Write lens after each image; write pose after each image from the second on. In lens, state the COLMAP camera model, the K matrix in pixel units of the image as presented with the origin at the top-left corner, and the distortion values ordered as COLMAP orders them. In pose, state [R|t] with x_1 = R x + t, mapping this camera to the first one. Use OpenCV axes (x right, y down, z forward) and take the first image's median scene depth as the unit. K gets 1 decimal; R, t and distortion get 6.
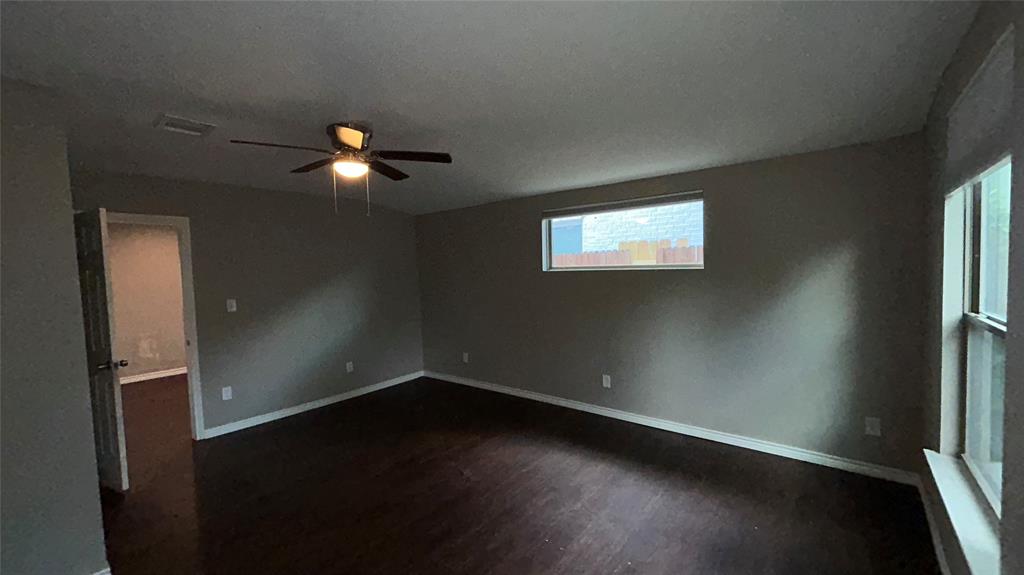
lens RADIAL K [[415.1, 0, 513.8], [0, 415.1, 290.0], [0, 0, 1]] dist [0.003358, 0.000052]
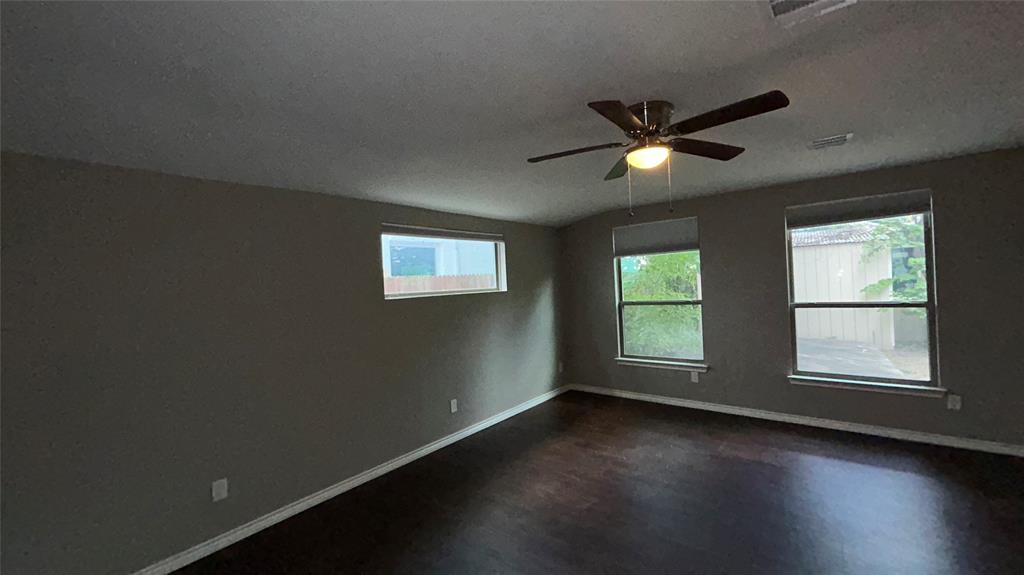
lens RADIAL K [[415.1, 0, 512.0], [0, 415.1, 287.4], [0, 0, 1]] dist [0.003358, 0.000052]
pose [[-0.024247, 0.023565, 0.999428, -0.806048], [0.105575, 0.994192, -0.020881, -0.029176], [-0.994116, 0.105009, -0.026595, 0.878908]]
